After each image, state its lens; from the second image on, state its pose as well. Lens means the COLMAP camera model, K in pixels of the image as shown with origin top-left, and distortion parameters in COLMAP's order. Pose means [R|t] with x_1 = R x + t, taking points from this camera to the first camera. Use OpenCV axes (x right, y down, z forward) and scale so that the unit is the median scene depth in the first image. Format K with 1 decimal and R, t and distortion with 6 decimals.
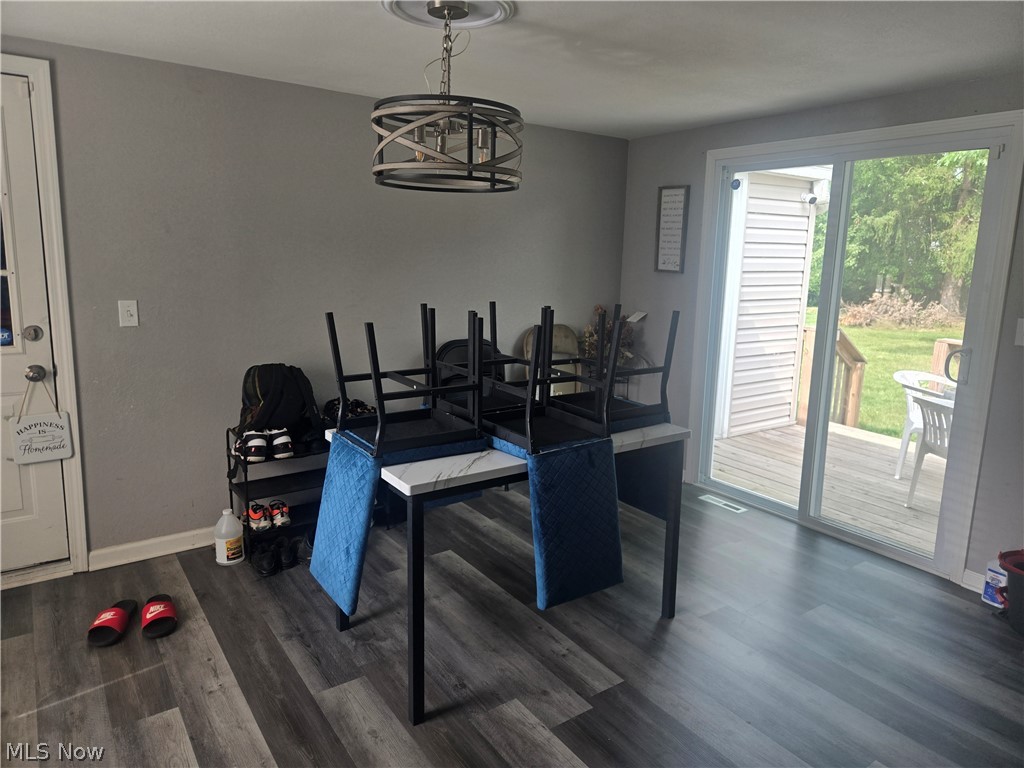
lens RADIAL K [[678.7, 0, 520.8], [0, 678.7, 377.2], [0, 0, 1]] dist [-0.002395, -0.003252]
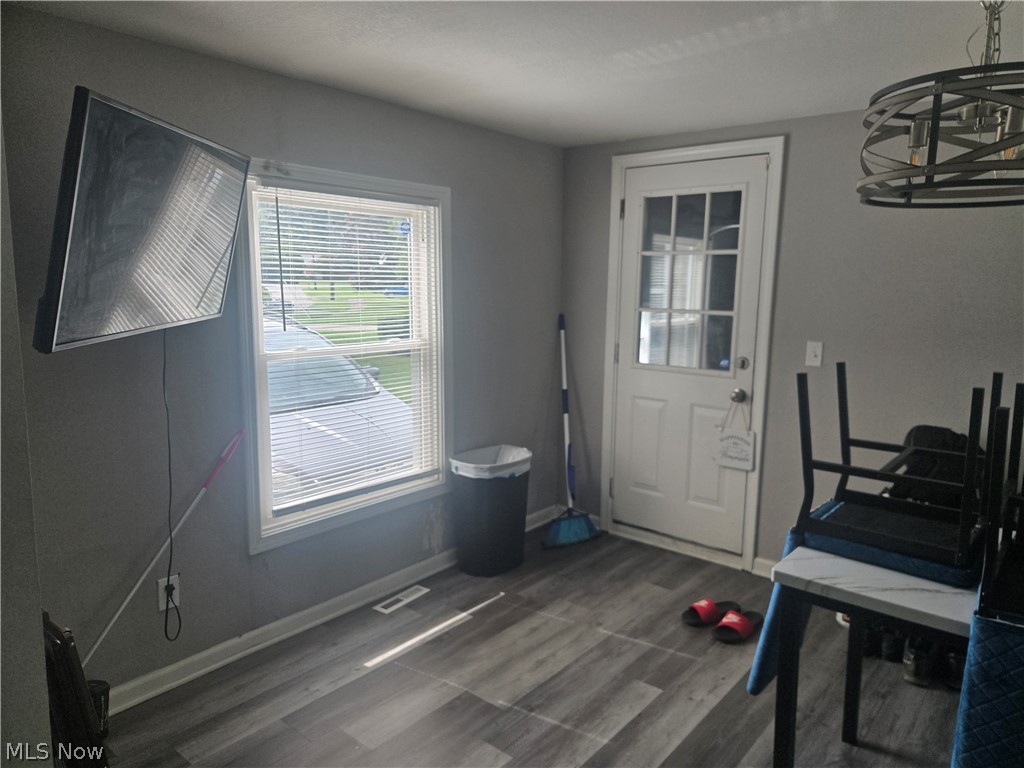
lens RADIAL K [[678.7, 0, 519.0], [0, 678.7, 387.0], [0, 0, 1]] dist [-0.002395, -0.003252]
pose [[0.229442, 0.119728, -0.965930, 0.411822], [-0.174039, 0.981458, 0.080312, -0.055377], [0.957636, 0.149683, 0.246025, 0.351584]]
